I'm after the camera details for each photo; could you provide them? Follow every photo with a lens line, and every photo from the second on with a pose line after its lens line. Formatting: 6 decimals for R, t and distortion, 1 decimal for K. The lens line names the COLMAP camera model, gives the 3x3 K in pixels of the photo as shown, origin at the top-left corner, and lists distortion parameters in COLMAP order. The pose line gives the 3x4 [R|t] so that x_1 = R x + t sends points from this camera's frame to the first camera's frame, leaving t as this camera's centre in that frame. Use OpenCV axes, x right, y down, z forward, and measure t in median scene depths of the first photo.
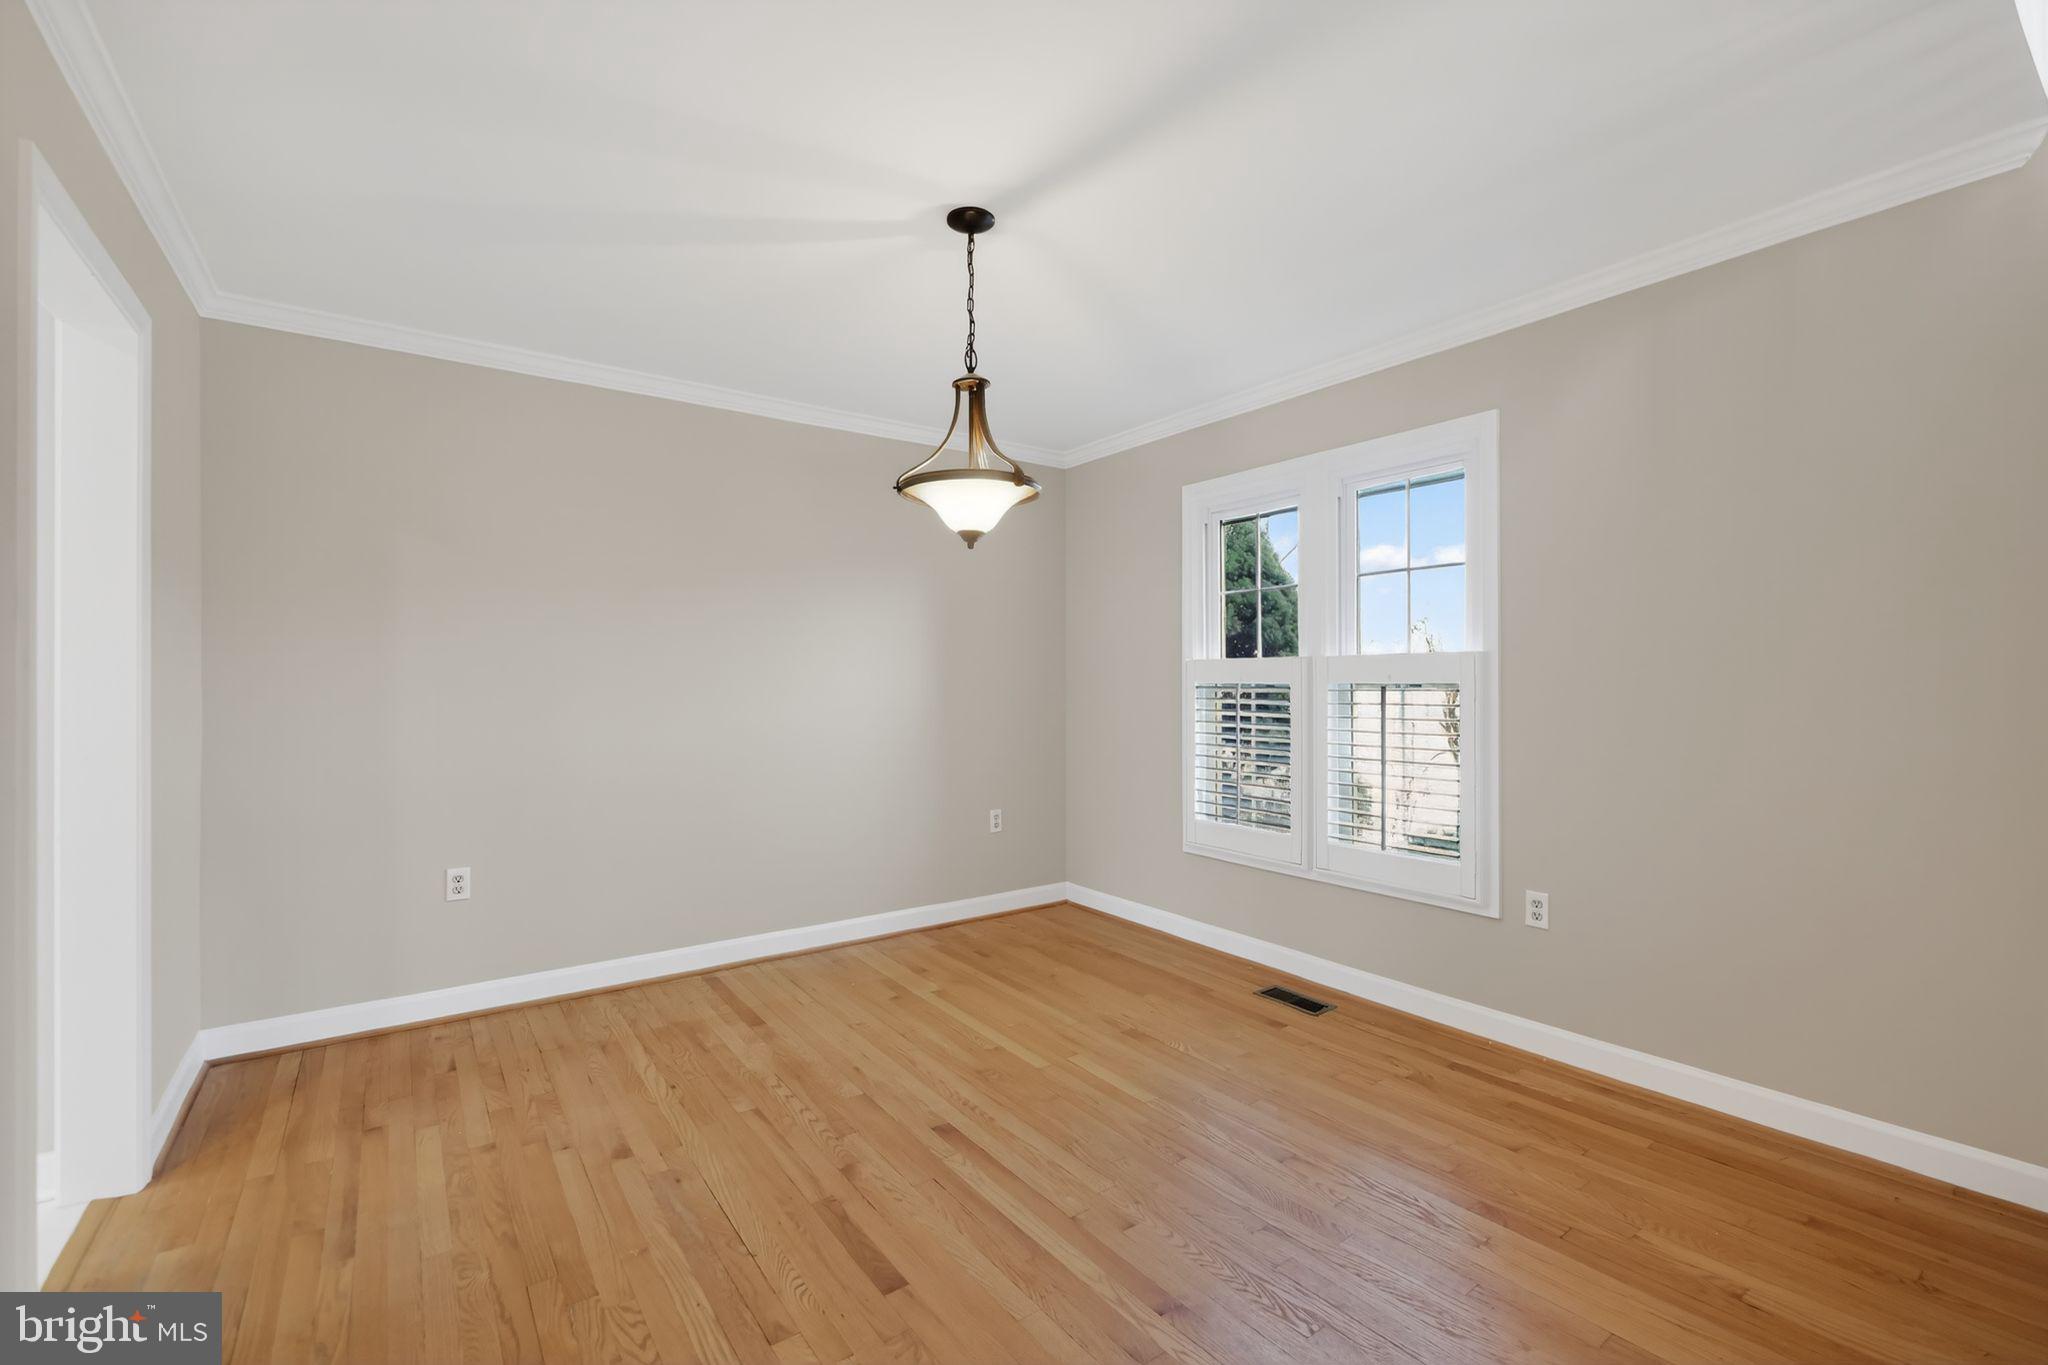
lens RADIAL K [[883.7, 0, 1023.2], [0, 883.7, 674.1], [0, 0, 1]] dist [-0.001452, -0.001491]
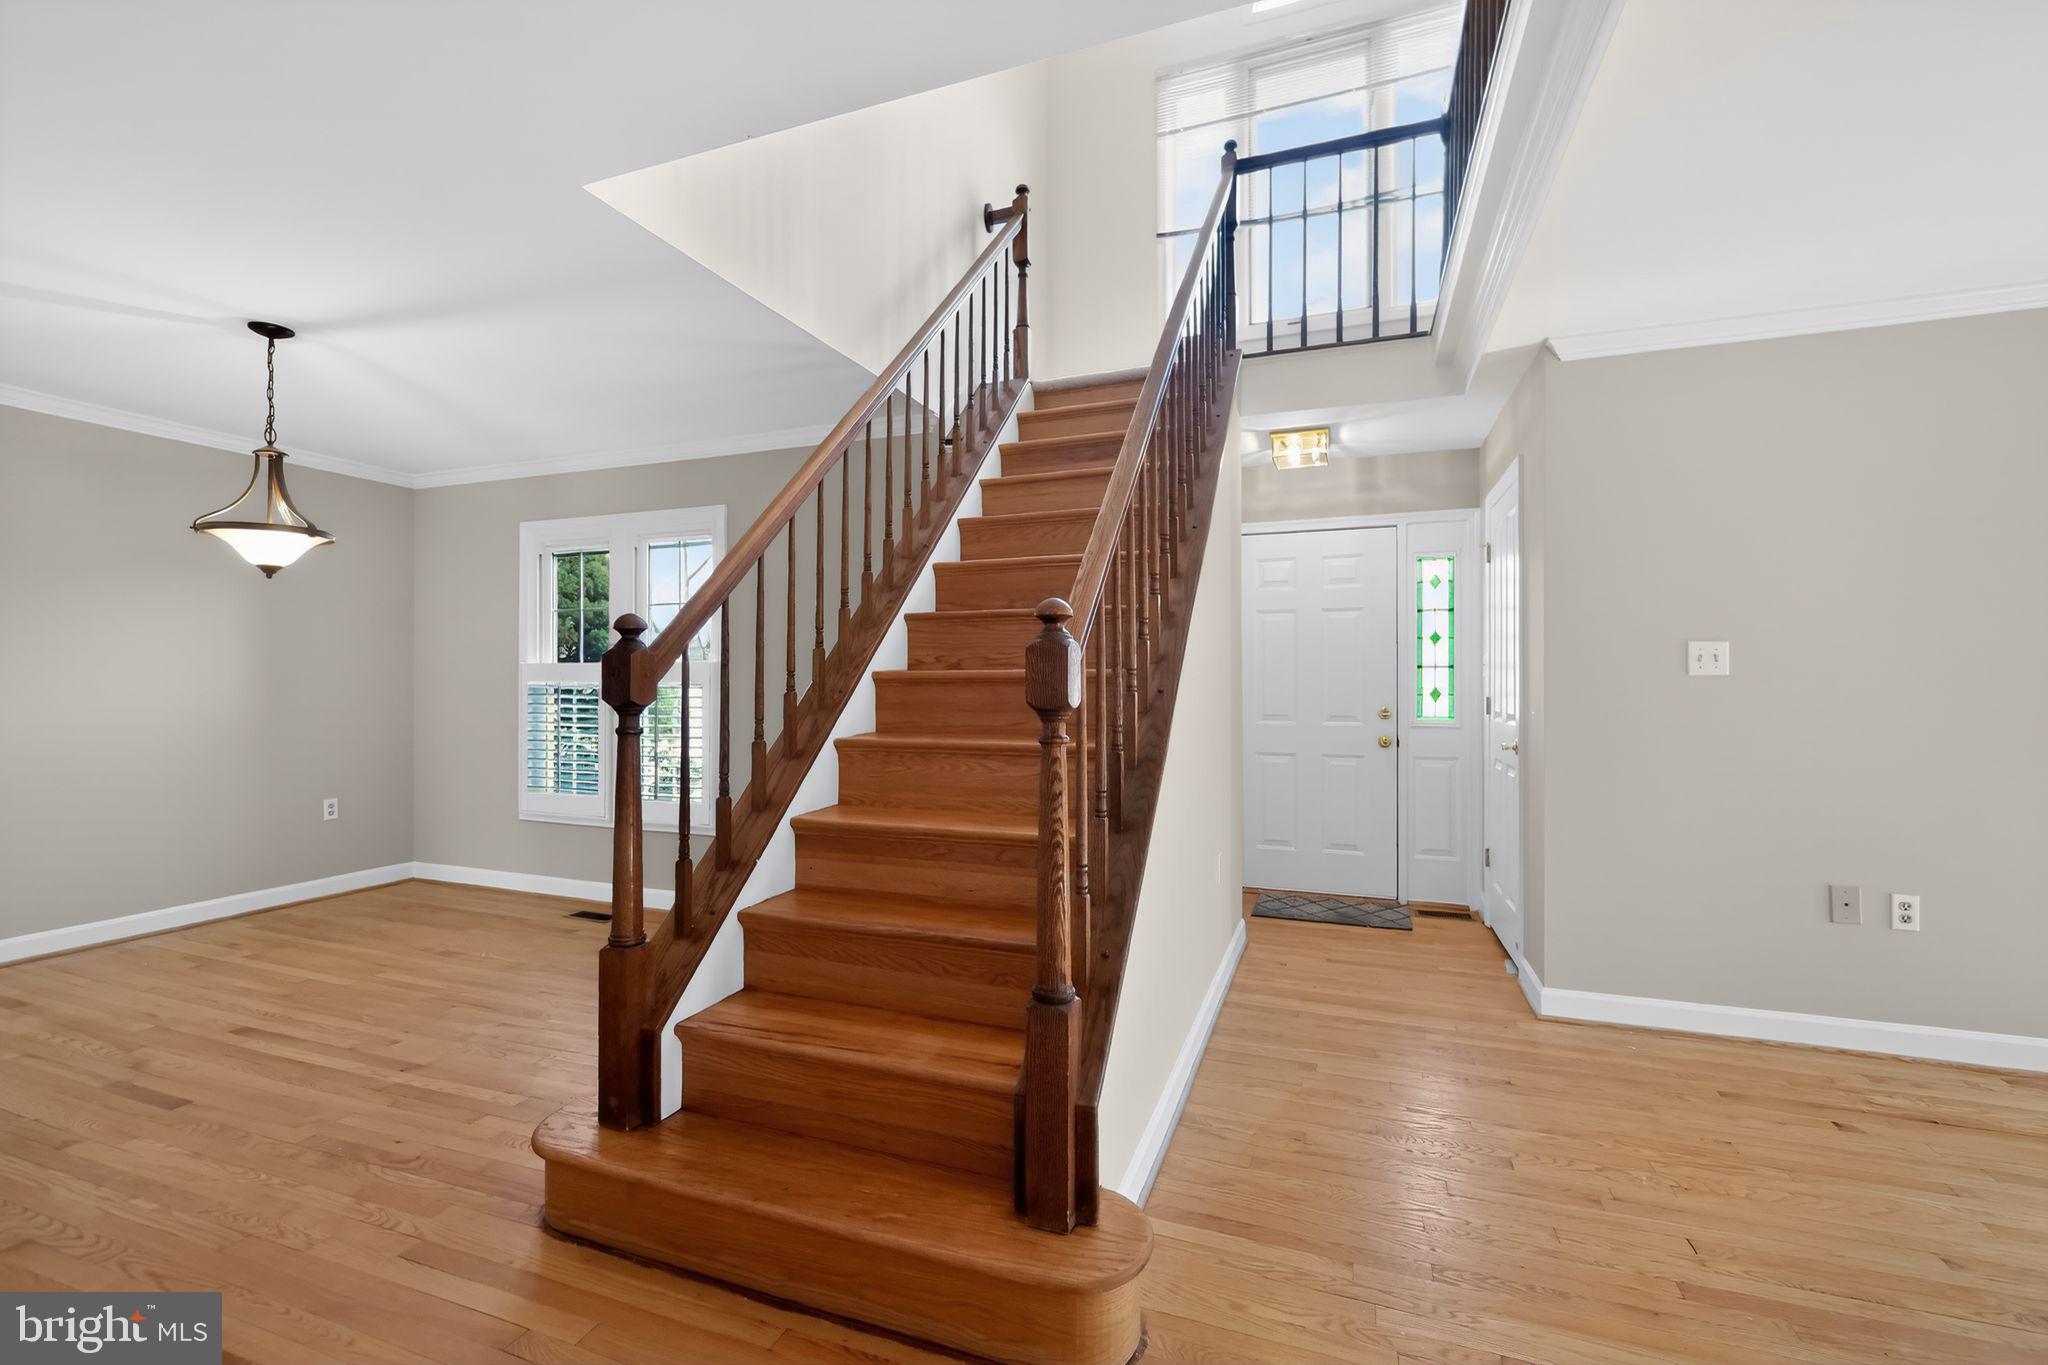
lens RADIAL K [[883.7, 0, 1026.1], [0, 883.7, 677.5], [0, 0, 1]] dist [-0.001452, -0.001491]
pose [[0.832716, 0.006358, 0.553664, 0.135037], [-0.007496, 0.999972, -0.000208, -0.002916], [-0.553649, -0.003977, 0.832740, -0.633749]]
